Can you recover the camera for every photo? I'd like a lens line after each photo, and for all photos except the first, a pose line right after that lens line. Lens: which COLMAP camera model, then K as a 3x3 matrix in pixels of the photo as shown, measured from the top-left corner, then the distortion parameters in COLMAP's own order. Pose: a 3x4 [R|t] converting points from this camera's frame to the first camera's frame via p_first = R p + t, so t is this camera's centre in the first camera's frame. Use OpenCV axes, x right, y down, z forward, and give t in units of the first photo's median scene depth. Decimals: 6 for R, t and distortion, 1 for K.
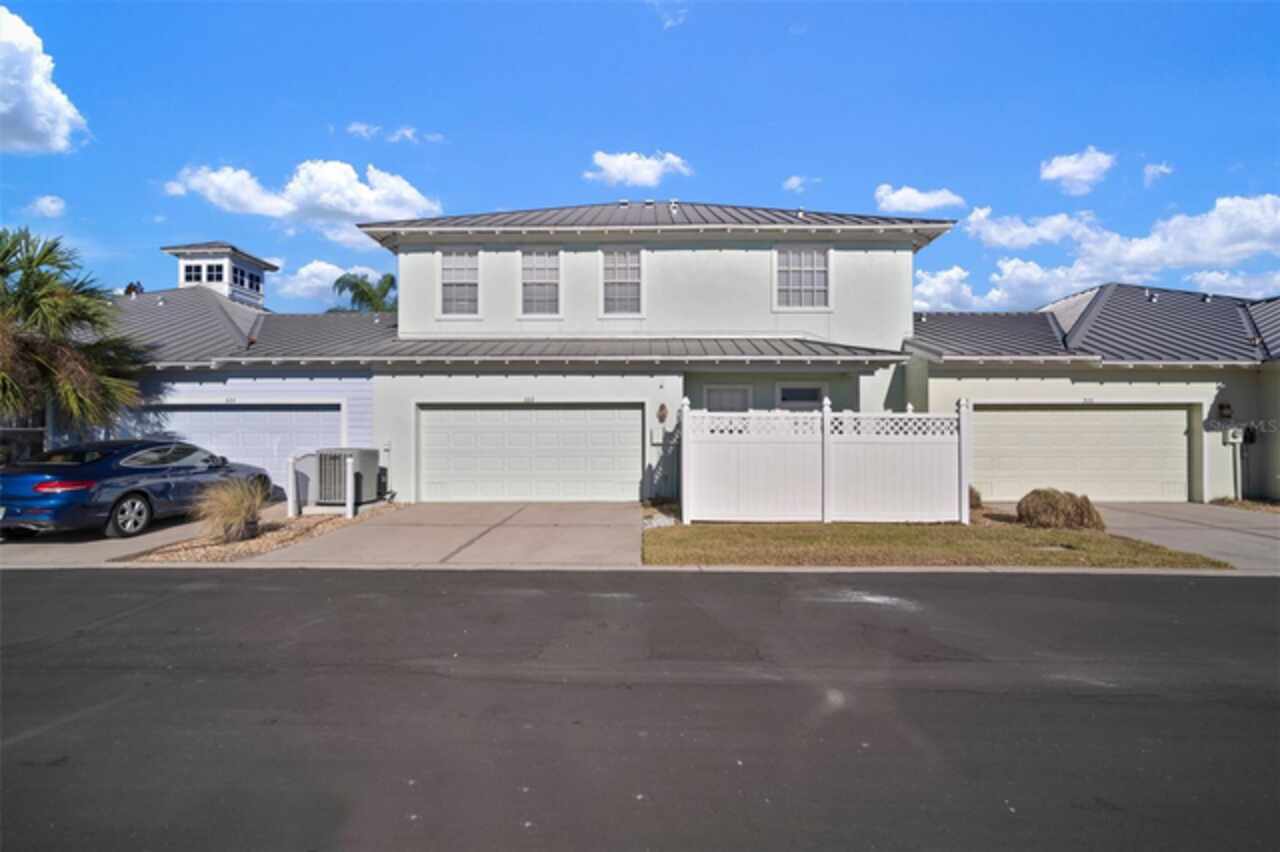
lens RADIAL K [[559.1, 0, 648.2], [0, 559.1, 425.9], [0, 0, 1]] dist [-0.010511, -0.000327]
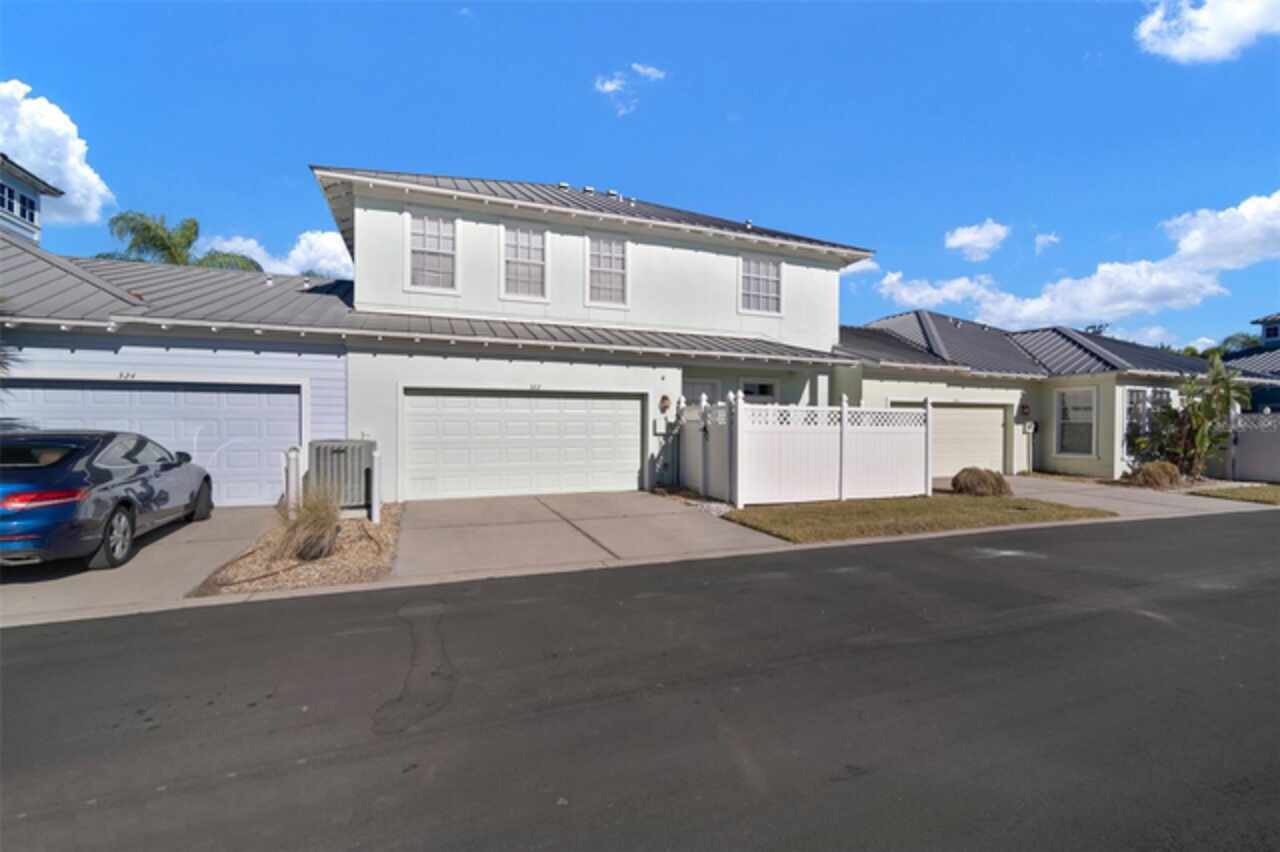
lens RADIAL K [[559.1, 0, 646.7], [0, 559.1, 423.7], [0, 0, 1]] dist [-0.010511, -0.000327]
pose [[0.921569, 0.005149, 0.388181, -0.402446], [-0.013798, 0.999715, 0.019497, -0.005846], [-0.387970, -0.023324, 0.921377, 0.052028]]
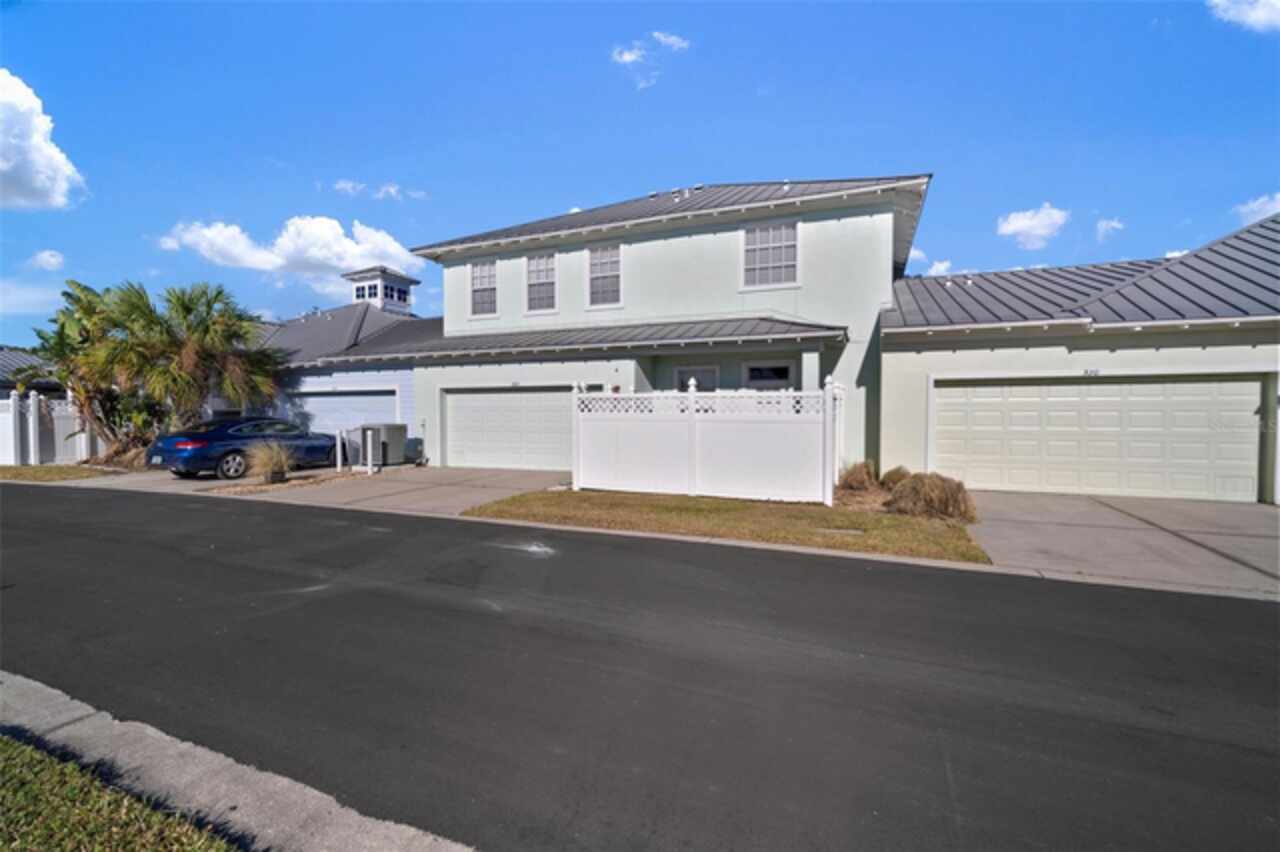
lens RADIAL K [[559.1, 0, 639.3], [0, 559.1, 425.4], [0, 0, 1]] dist [-0.010511, -0.000327]
pose [[0.930277, 0.008385, -0.366761, 0.464856], [0.004369, 0.999415, 0.033930, 0.001799], [0.366831, -0.033167, 0.929696, -0.014685]]
